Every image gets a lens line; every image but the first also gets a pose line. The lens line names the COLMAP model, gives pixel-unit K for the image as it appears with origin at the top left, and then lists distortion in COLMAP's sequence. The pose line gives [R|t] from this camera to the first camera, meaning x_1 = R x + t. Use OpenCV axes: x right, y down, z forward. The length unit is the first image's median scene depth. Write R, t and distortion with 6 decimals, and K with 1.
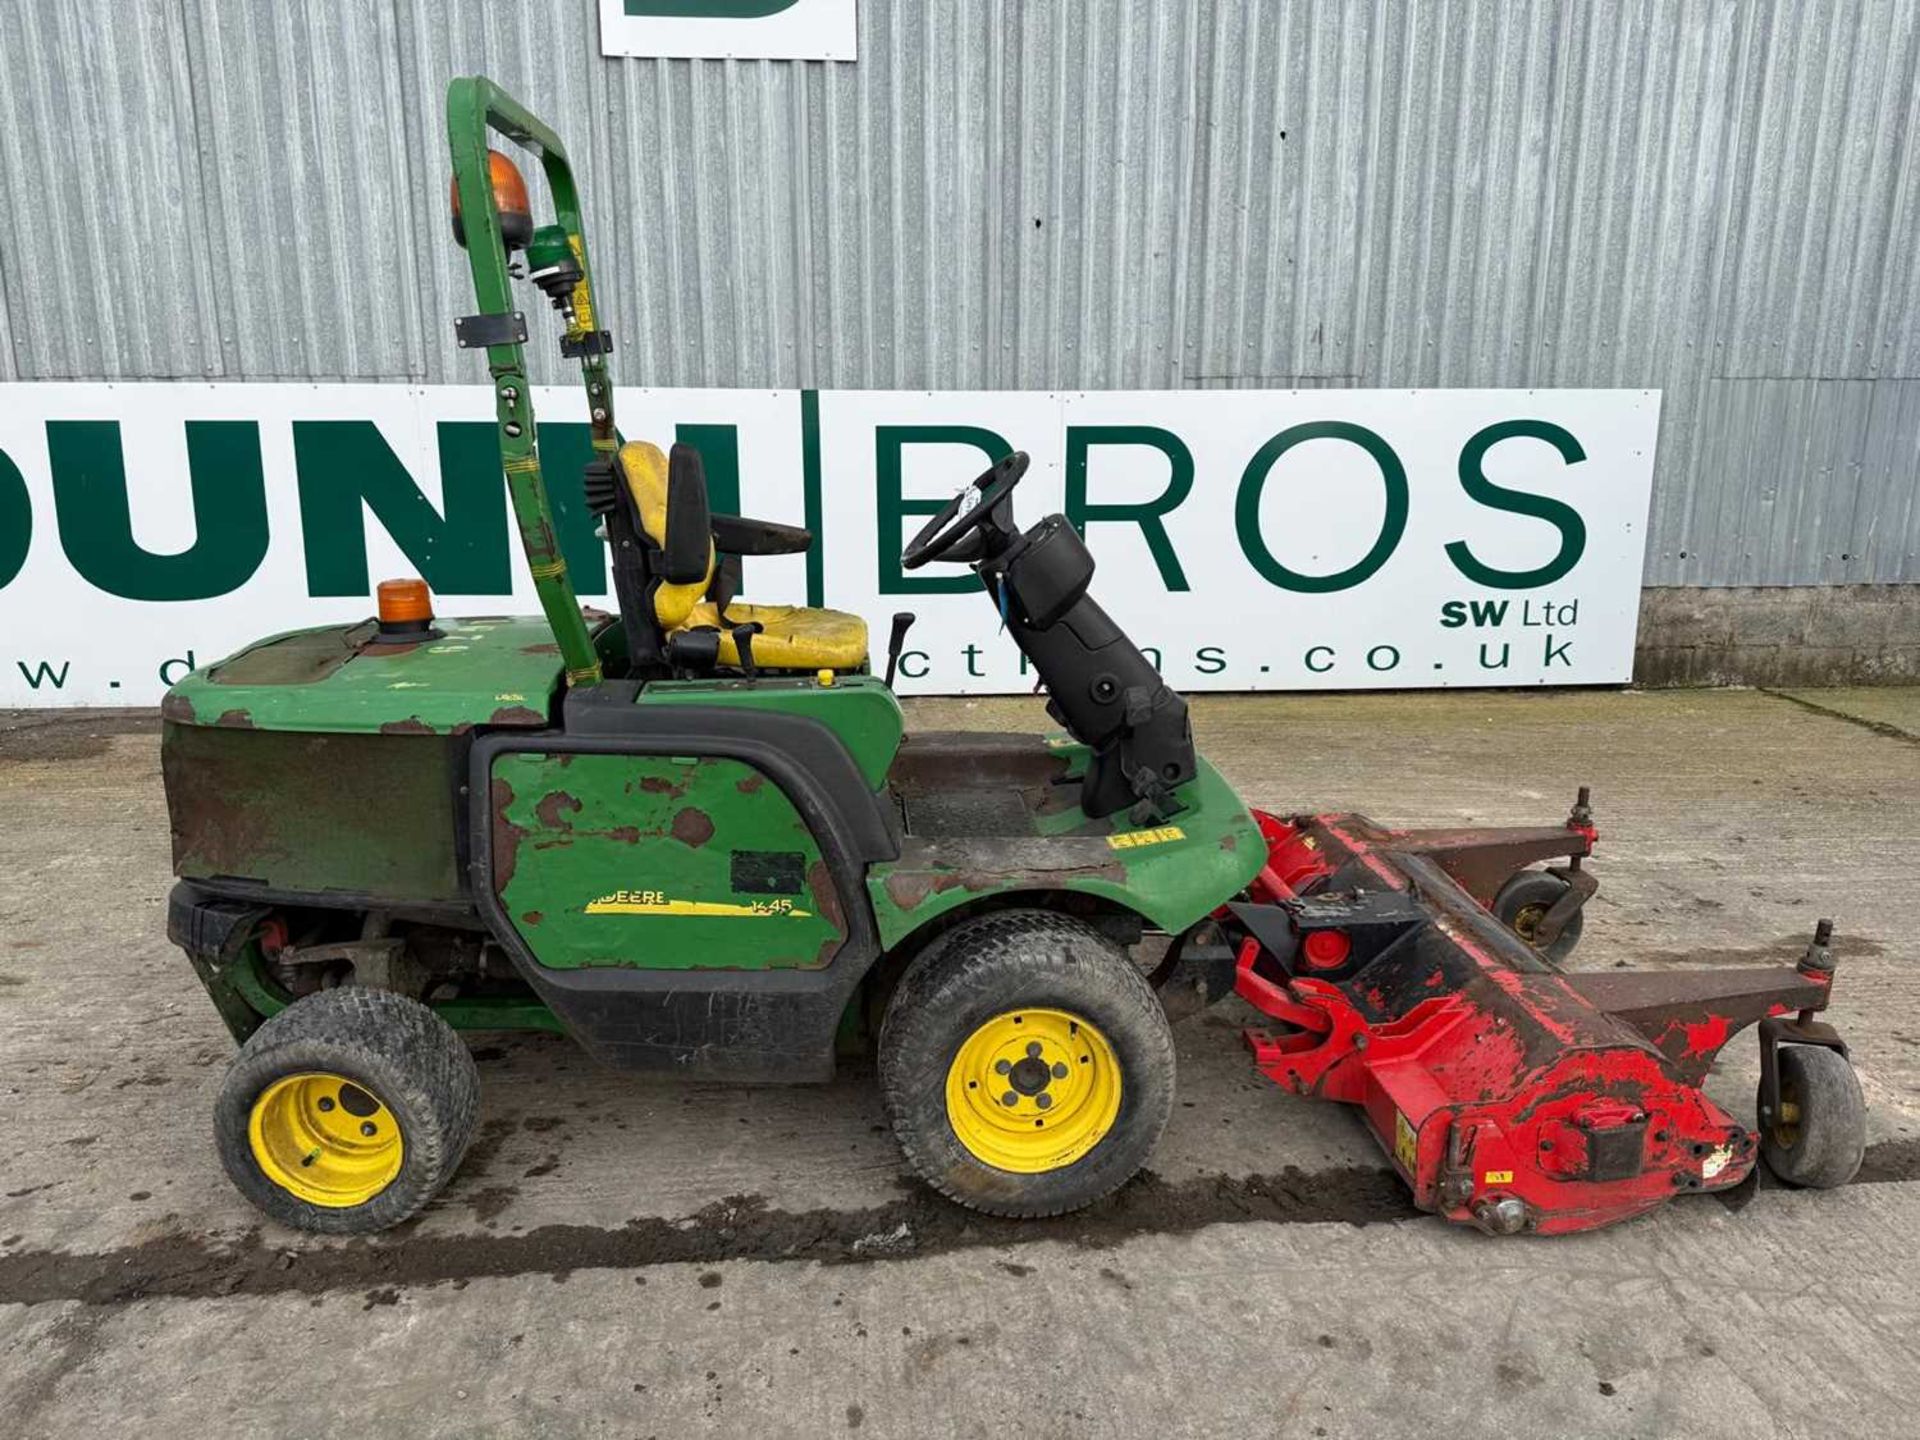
lens RADIAL K [[1354.6, 0, 963.6], [0, 1354.6, 718.5], [0, 0, 1]] dist [0.041770, -0.053756]
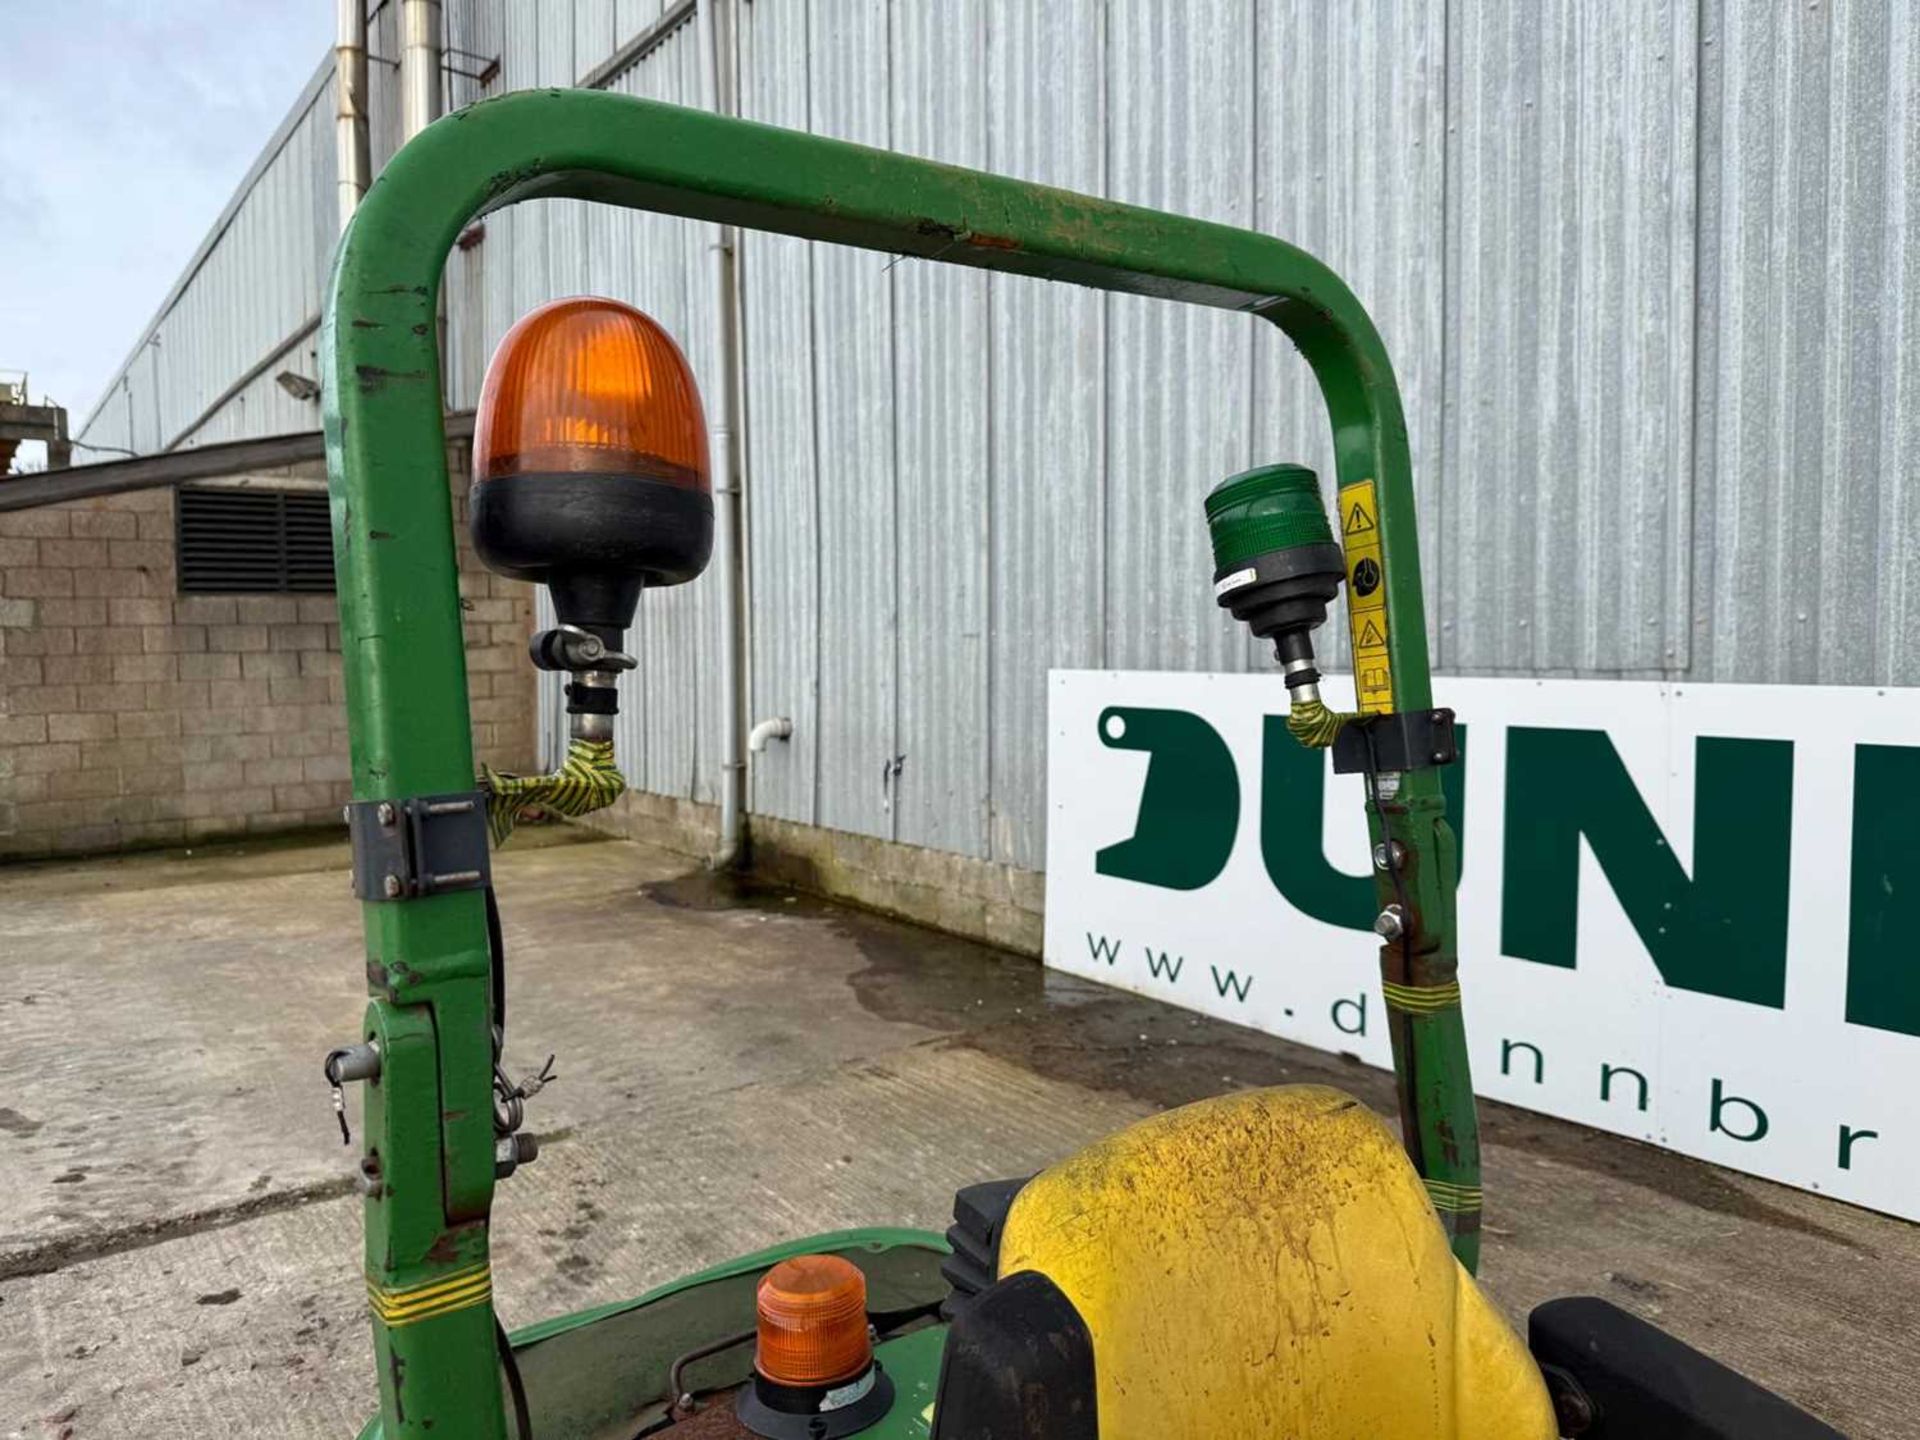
lens RADIAL K [[1354.6, 0, 968.6], [0, 1354.6, 710.0], [0, 0, 1]] dist [0.041770, -0.053756]
pose [[0.531546, 0.036323, -0.846250, -0.005599], [-0.182253, 0.980583, -0.072388, -0.119451], [0.827190, 0.192709, 0.527845, 0.353993]]
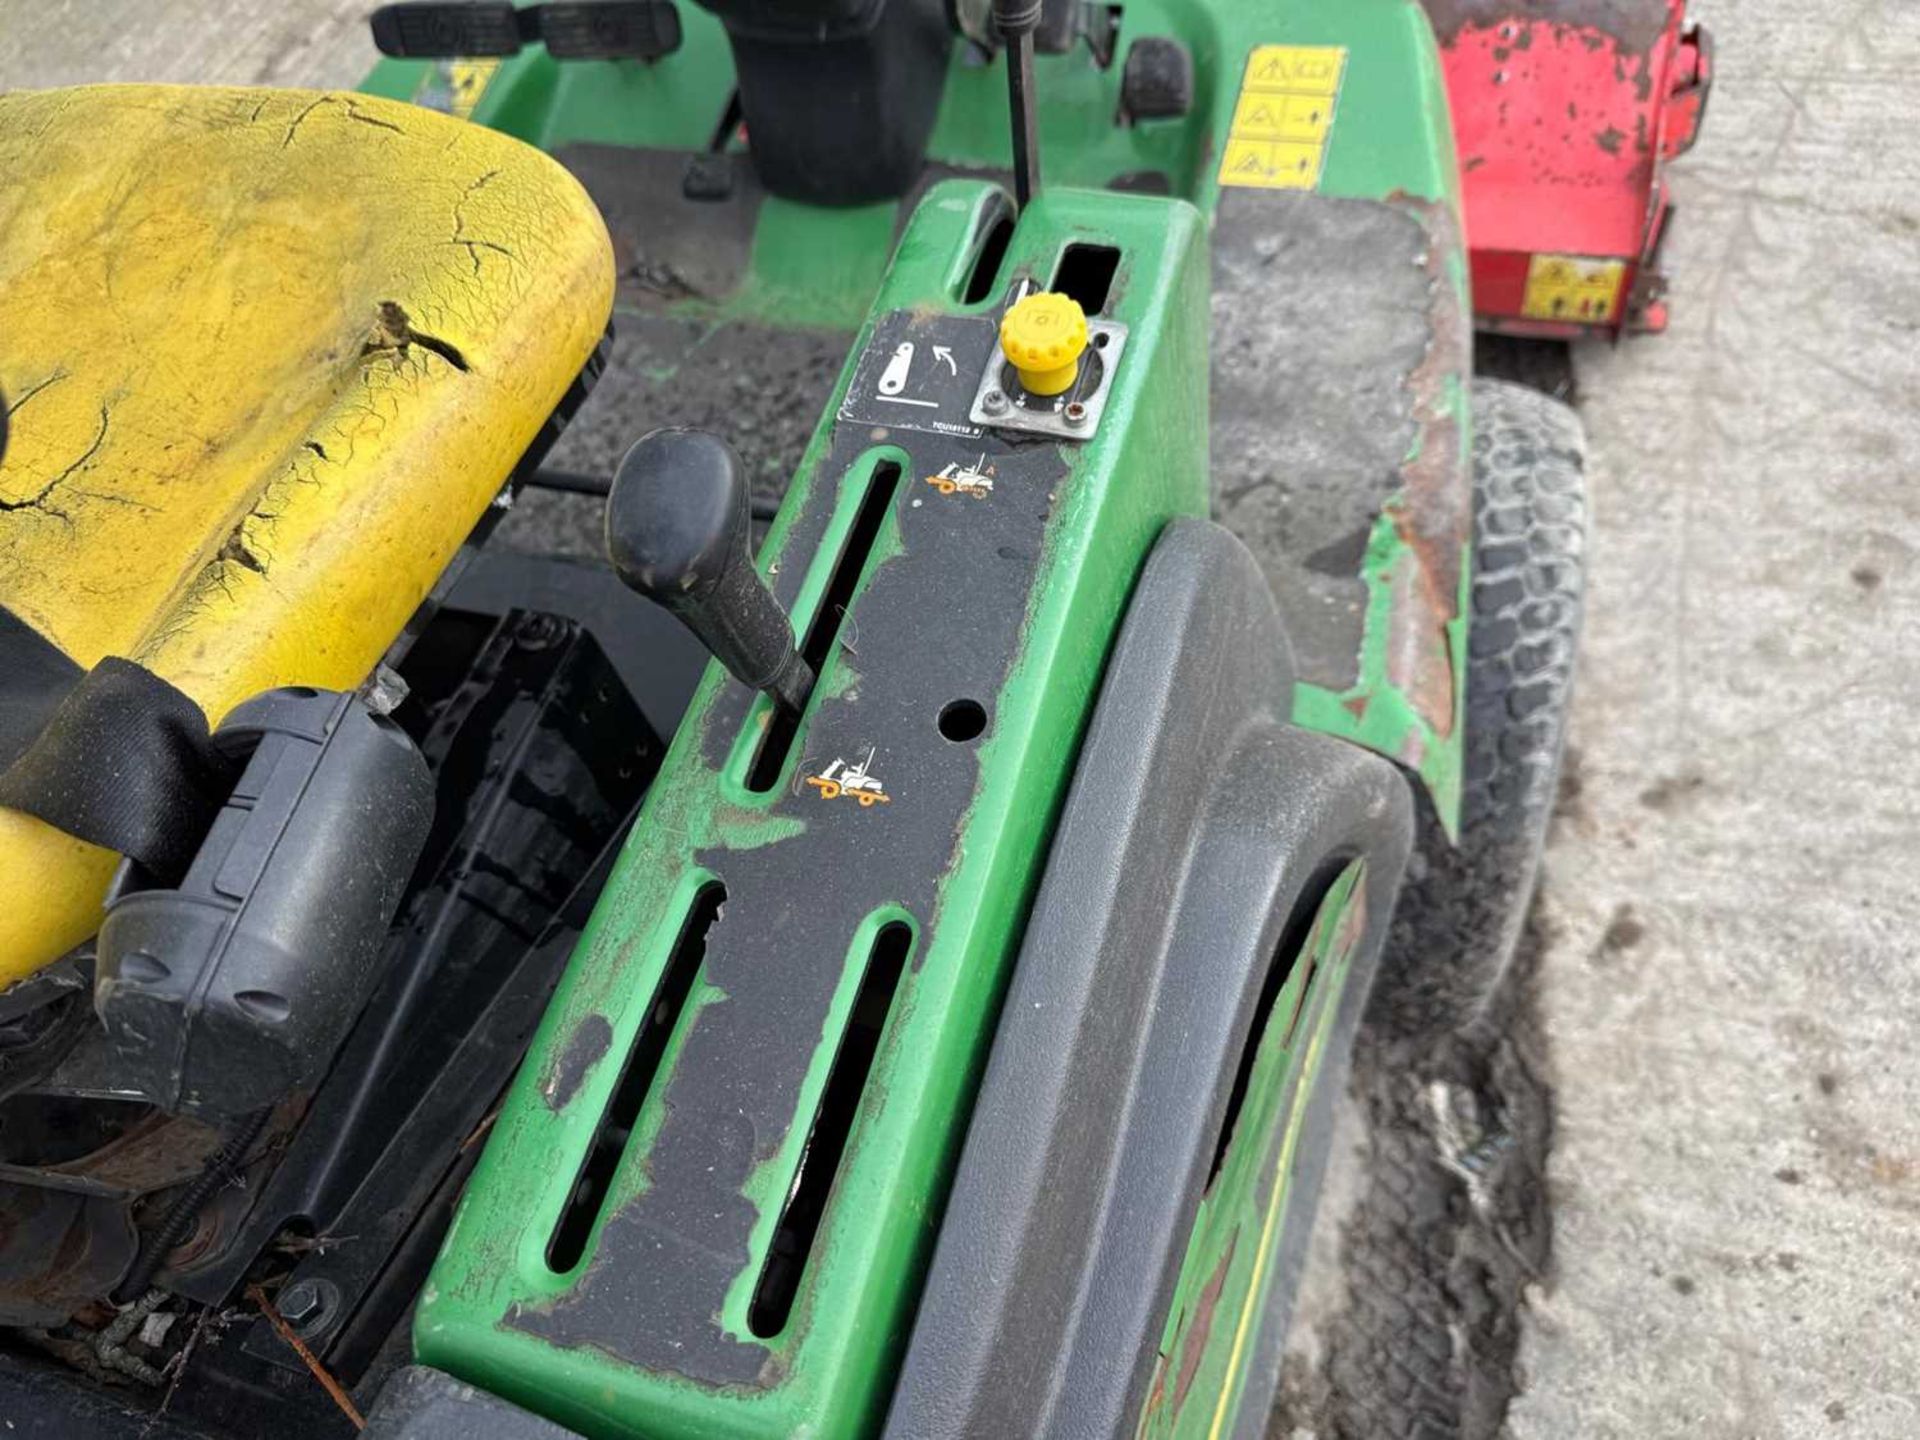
lens RADIAL K [[1383.0, 0, 979.0], [0, 1383.0, 705.6], [0, 0, 1]] dist [0.000613, -0.007849]
pose [[0.365574, -0.808794, 0.460659, -0.094889], [0.369575, 0.580362, 0.725668, -0.059602], [-0.854265, -0.095037, 0.511076, 0.376334]]
